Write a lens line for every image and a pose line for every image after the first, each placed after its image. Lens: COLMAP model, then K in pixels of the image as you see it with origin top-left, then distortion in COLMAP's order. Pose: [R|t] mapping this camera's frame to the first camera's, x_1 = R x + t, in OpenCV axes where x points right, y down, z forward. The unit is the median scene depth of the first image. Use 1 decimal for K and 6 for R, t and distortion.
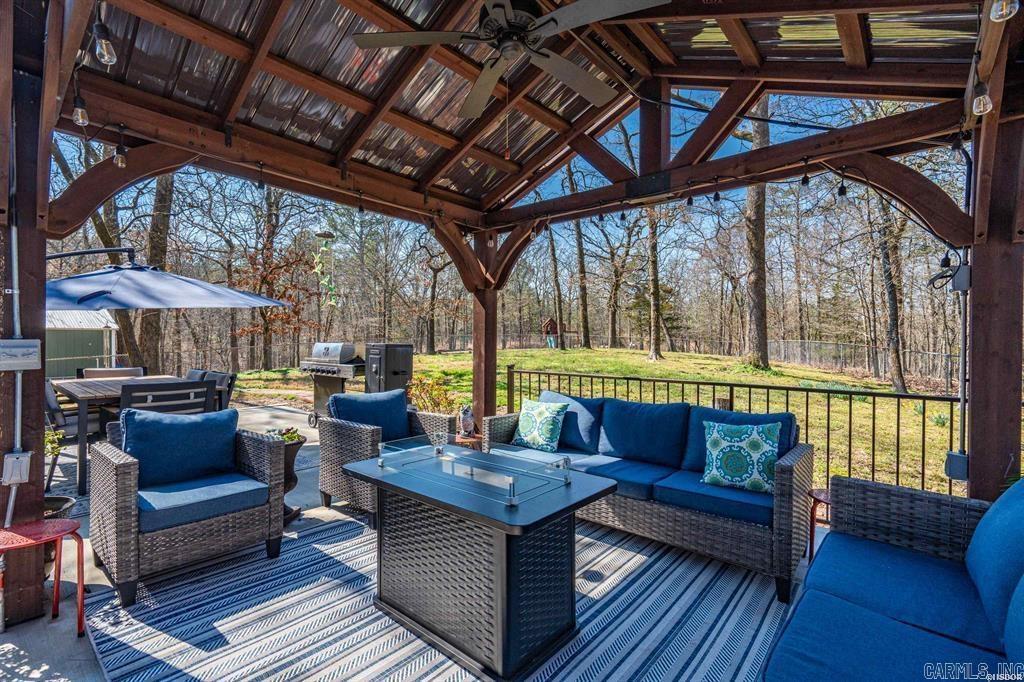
lens RADIAL K [[466.4, 0, 512.1], [0, 466.4, 343.3], [0, 0, 1]] dist [-0.003817, 0.000523]
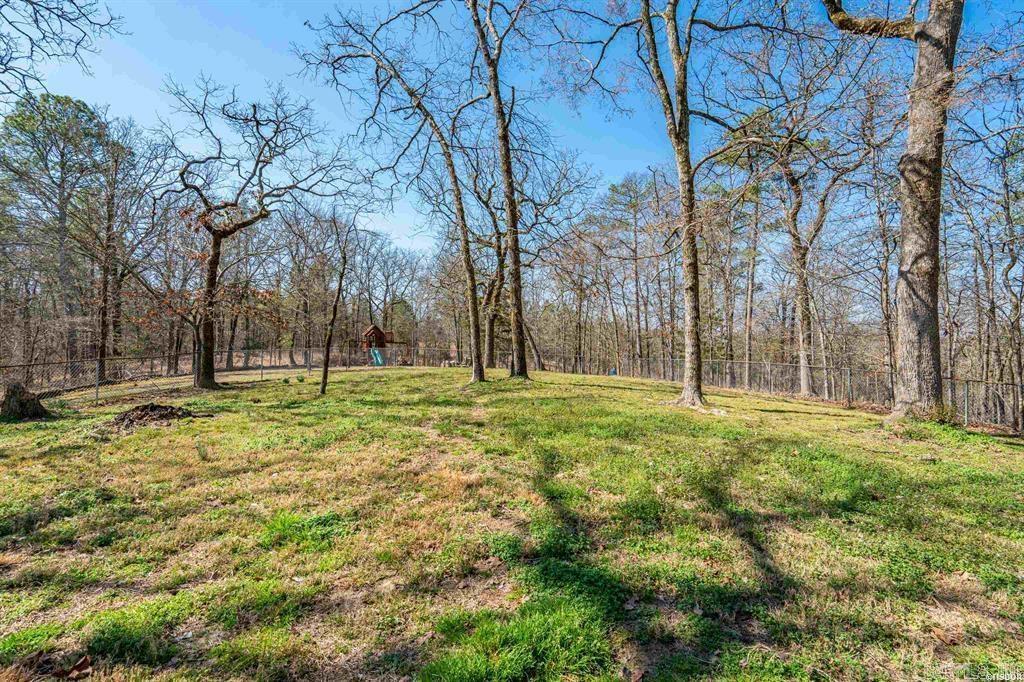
lens RADIAL K [[466.4, 0, 511.1], [0, 466.4, 339.8], [0, 0, 1]] dist [-0.003817, 0.000523]
pose [[0.904650, 0.003400, 0.426142, -0.638925], [0.006166, 0.999759, -0.021068, -0.113815], [-0.426111, 0.021687, 0.904411, 2.637149]]
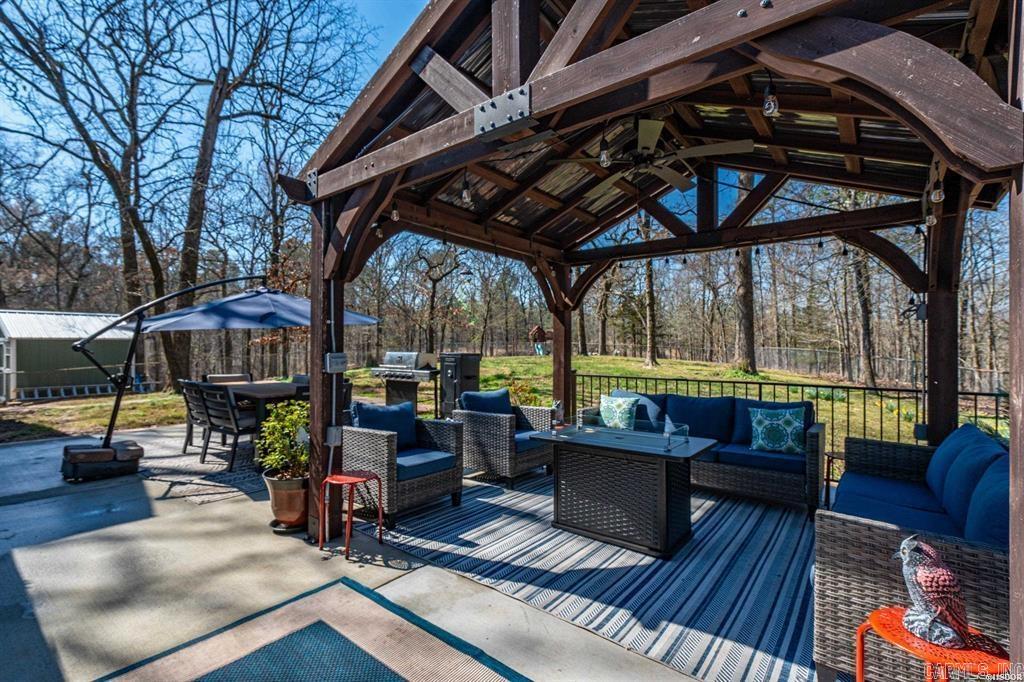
lens RADIAL K [[466.4, 0, 509.9], [0, 466.4, 343.9], [0, 0, 1]] dist [-0.003817, 0.000523]
pose [[0.999208, -0.001928, 0.039747, -0.298181], [0.002498, 0.999895, -0.014288, -0.008007], [-0.039715, 0.014376, 0.999108, -0.314896]]
